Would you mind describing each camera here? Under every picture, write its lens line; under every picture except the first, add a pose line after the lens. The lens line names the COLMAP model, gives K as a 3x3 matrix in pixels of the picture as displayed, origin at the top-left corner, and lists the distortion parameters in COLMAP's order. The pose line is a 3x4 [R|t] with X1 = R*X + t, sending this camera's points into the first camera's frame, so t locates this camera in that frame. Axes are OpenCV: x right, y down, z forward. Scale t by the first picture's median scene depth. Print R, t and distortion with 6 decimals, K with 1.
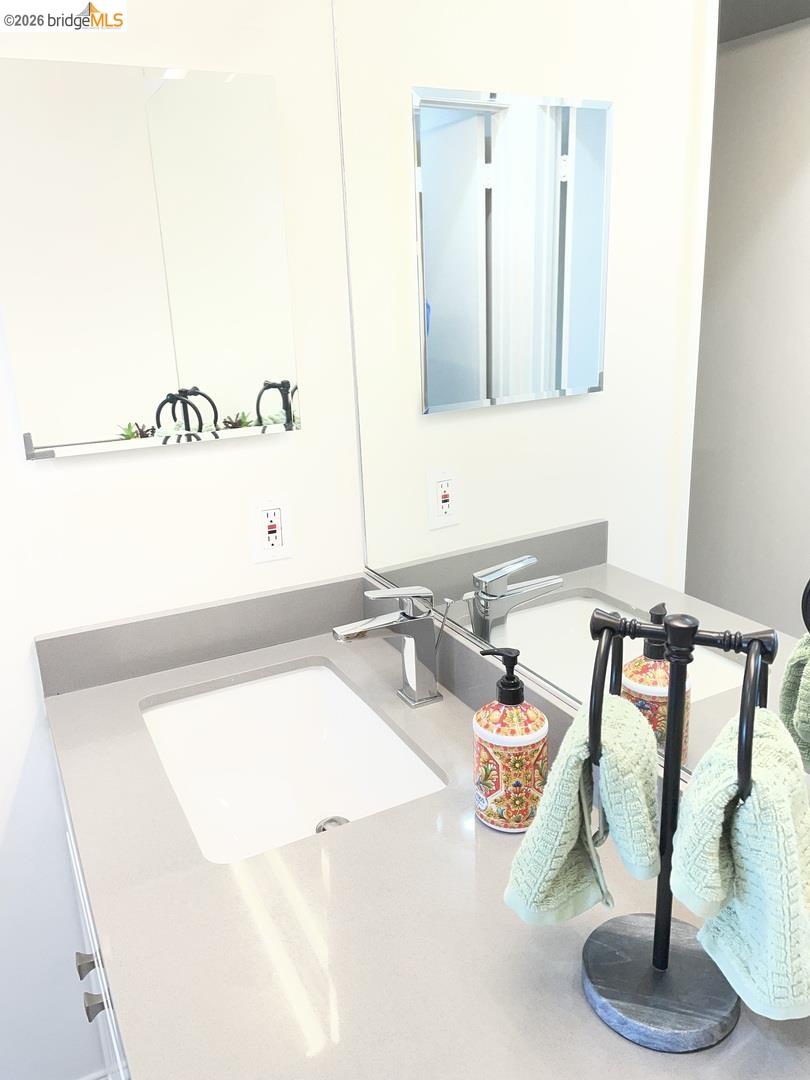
lens RADIAL K [[821.8, 0, 404.8], [0, 821.8, 531.1], [0, 0, 1]] dist [0.091627, -0.117274]
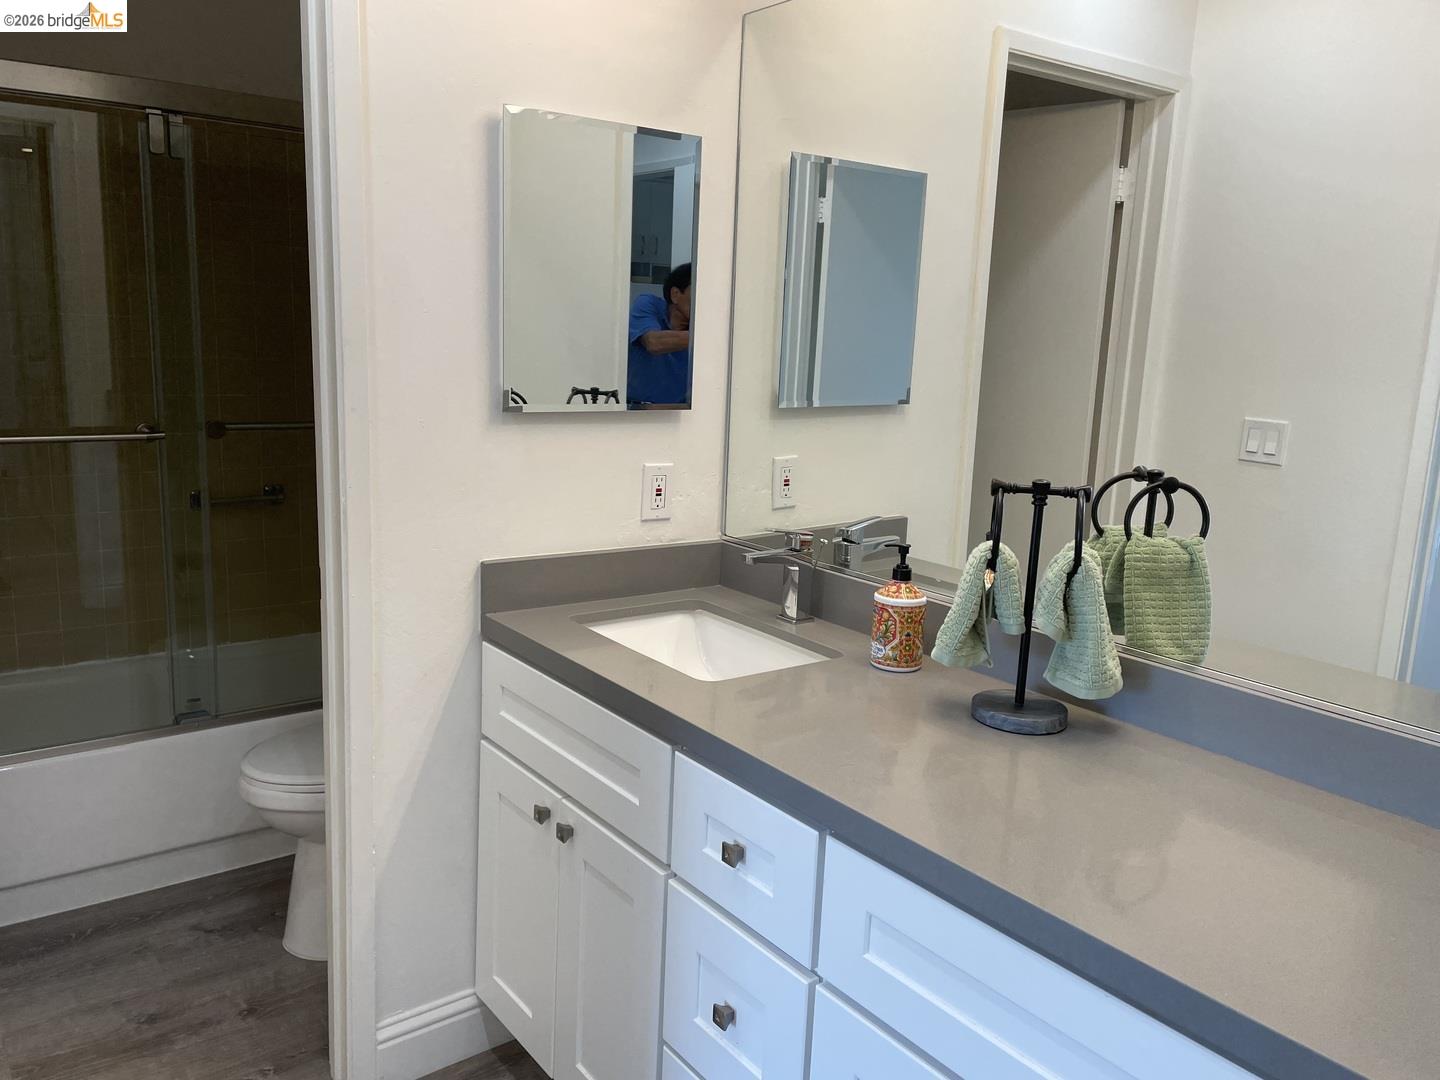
lens RADIAL K [[1095.7, 0, 699.6], [0, 1095.7, 547.0], [0, 0, 1]] dist [0.091627, -0.117274]
pose [[0.985618, 0.040781, 0.163996, -0.546869], [-0.025159, 0.995041, -0.096230, 0.345520], [-0.167107, 0.090720, 0.981756, -0.848744]]
